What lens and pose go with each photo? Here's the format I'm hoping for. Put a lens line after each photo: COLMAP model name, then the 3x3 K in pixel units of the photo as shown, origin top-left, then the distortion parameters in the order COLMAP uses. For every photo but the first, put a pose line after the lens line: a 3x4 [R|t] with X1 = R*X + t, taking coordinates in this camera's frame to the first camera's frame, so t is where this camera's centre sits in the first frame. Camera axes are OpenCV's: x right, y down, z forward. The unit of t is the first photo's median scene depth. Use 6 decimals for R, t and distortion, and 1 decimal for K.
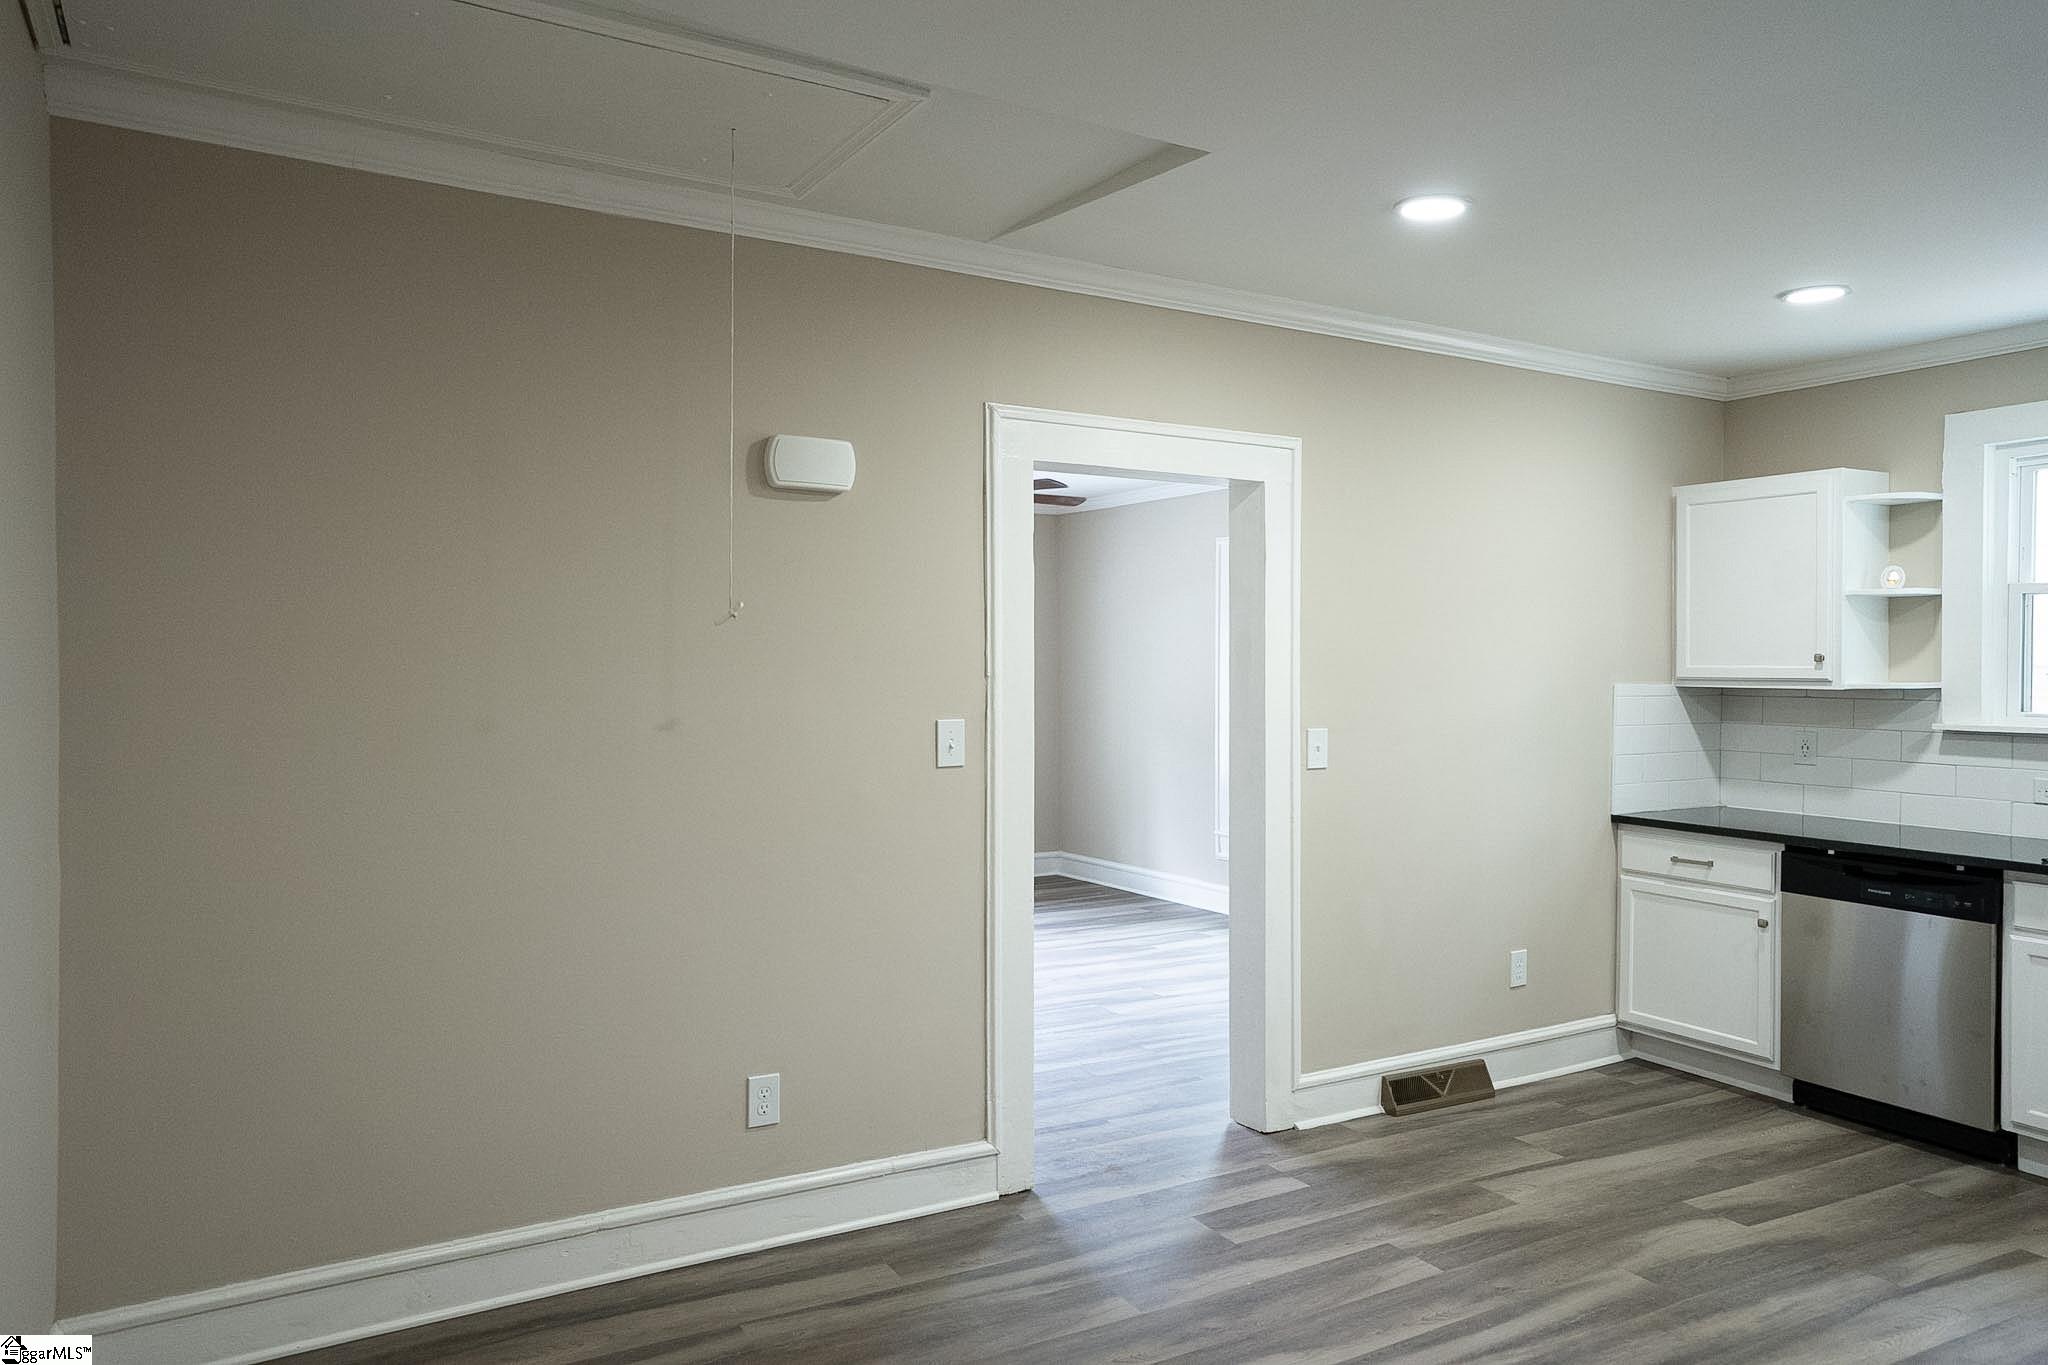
lens RADIAL K [[1335.7, 0, 1009.8], [0, 1335.7, 680.6], [0, 0, 1]] dist [-0.030434, 0.045651]
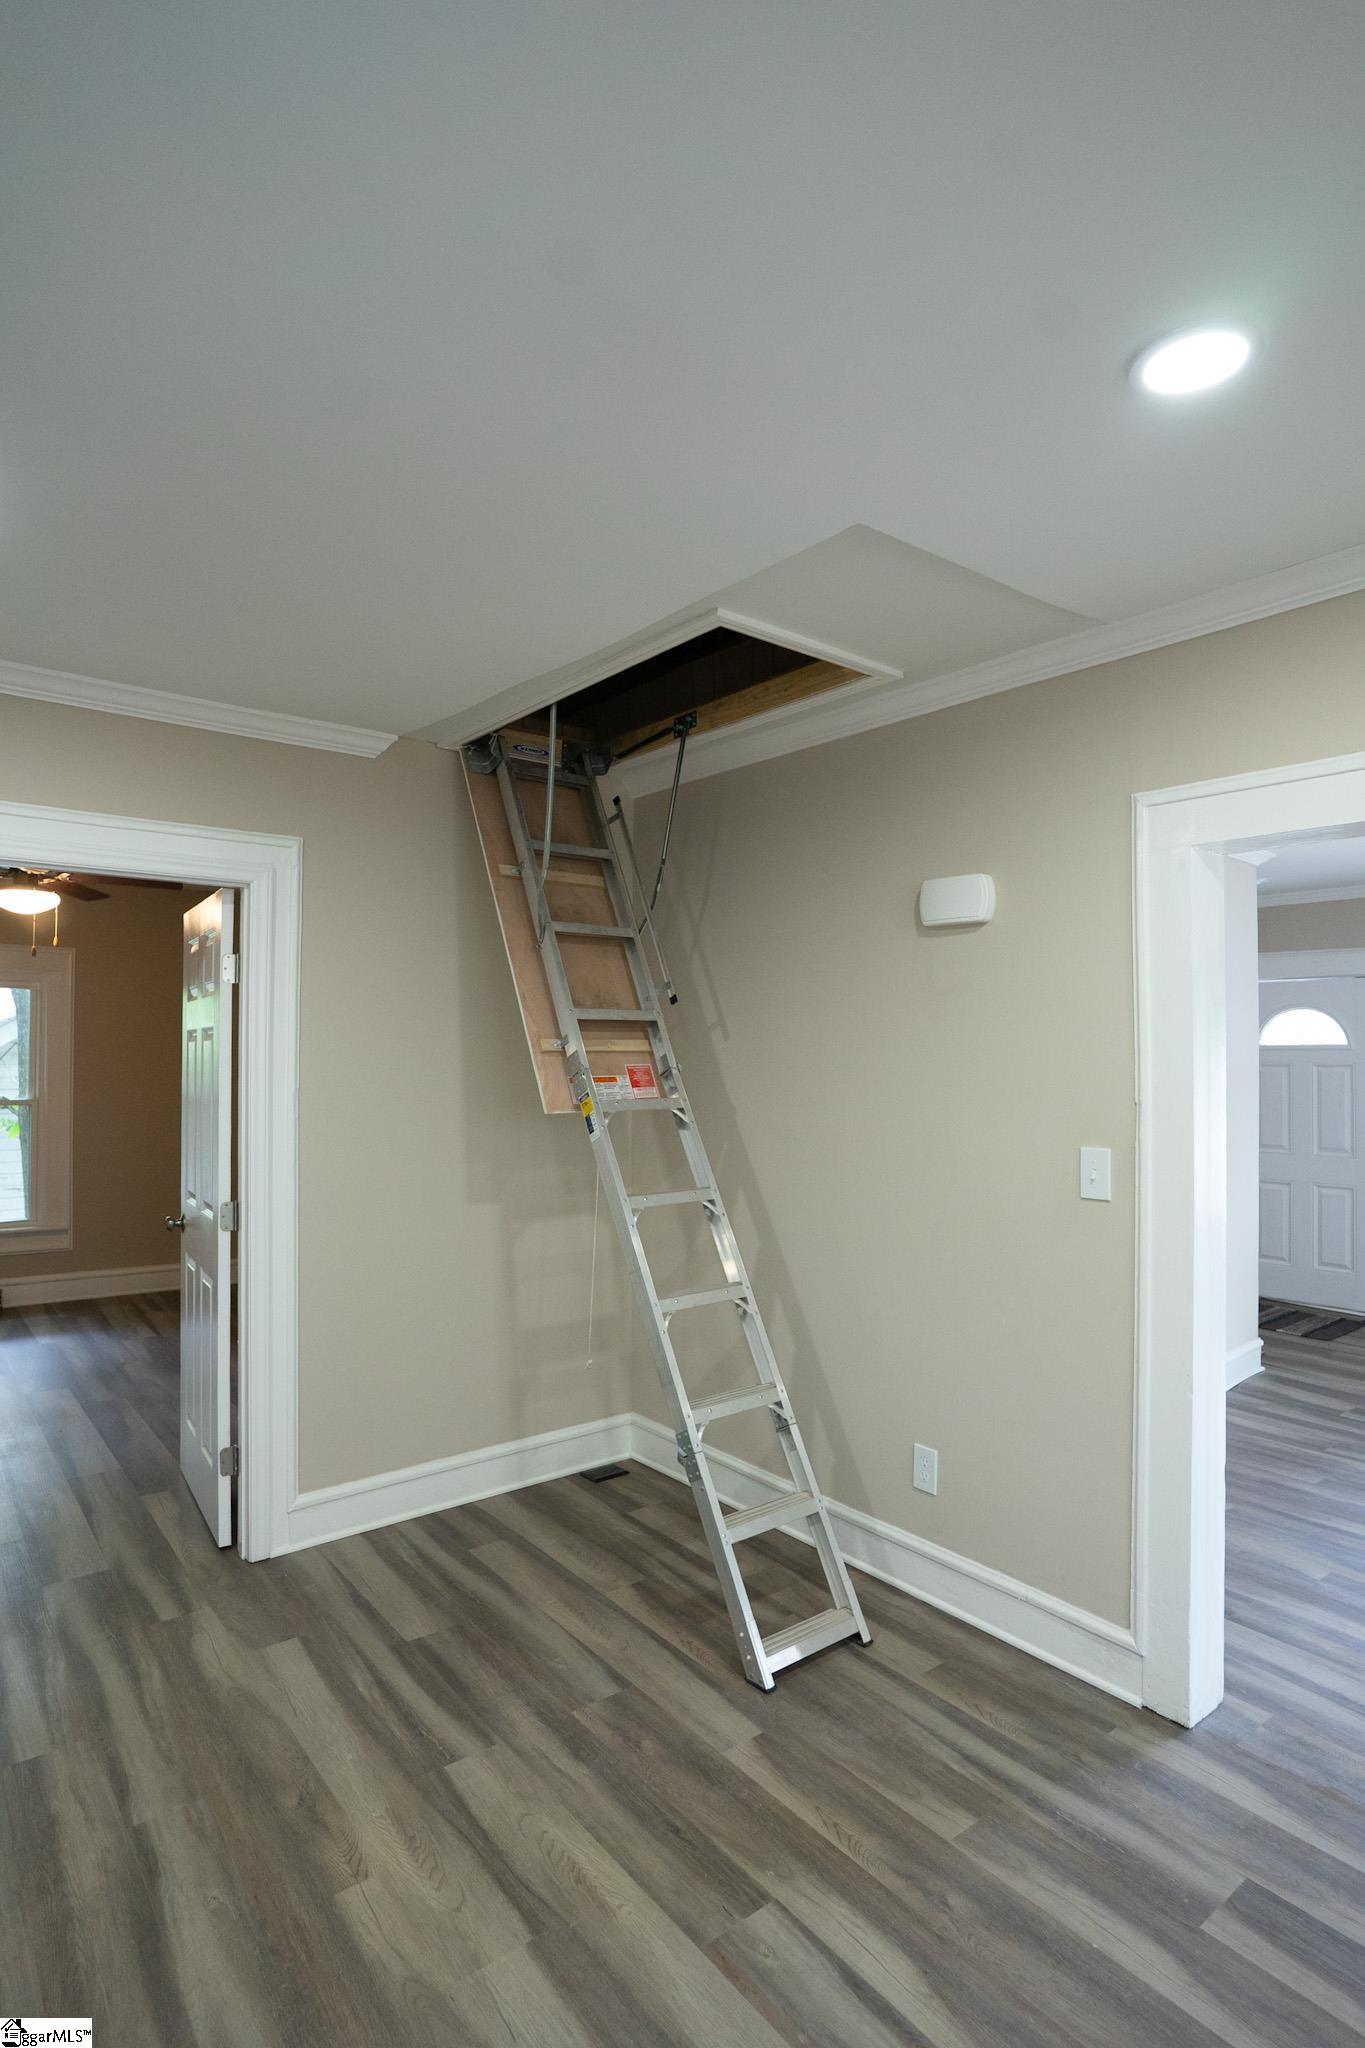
lens RADIAL K [[1122.1, 0, 718.0], [0, 1122.1, 1036.4], [0, 0, 1]] dist [-0.070216, 0.042175]
pose [[0.173046, -0.014682, -0.984804, 0.709442], [-0.032945, 0.999243, -0.020687, -0.025403], [0.984363, 0.036024, 0.172431, 0.644488]]
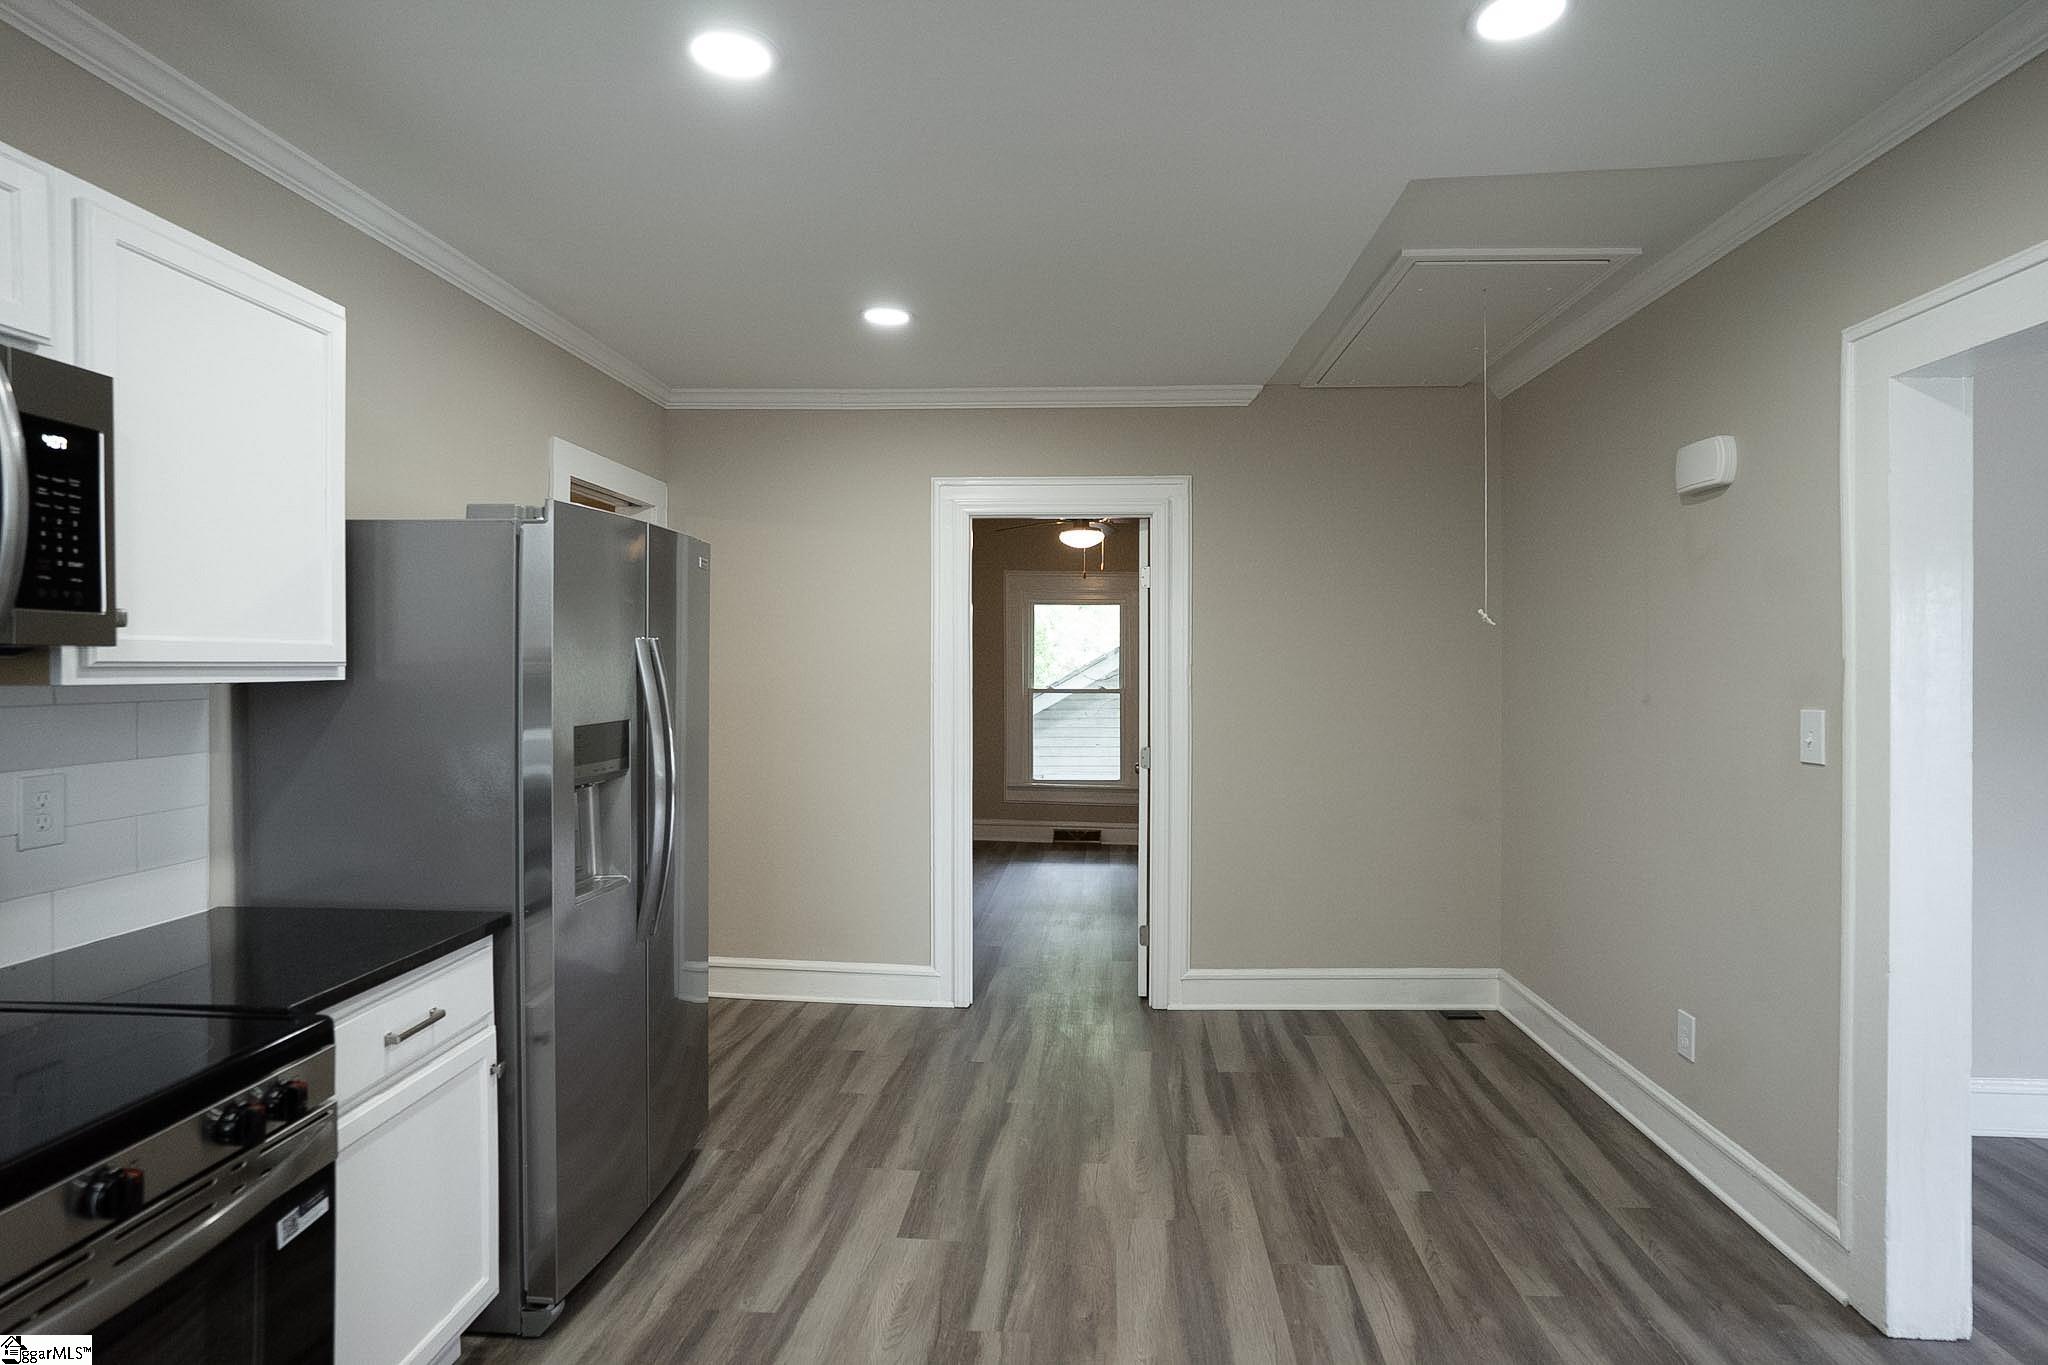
lens RADIAL K [[1122.1, 0, 1008.9], [0, 1122.1, 678.0], [0, 0, 1]] dist [-0.070216, 0.042175]
pose [[-0.553342, 0.007454, -0.832921, 0.899997], [-0.022367, 0.999466, 0.023803, 0.002205], [0.832654, 0.031801, -0.552880, 1.014482]]
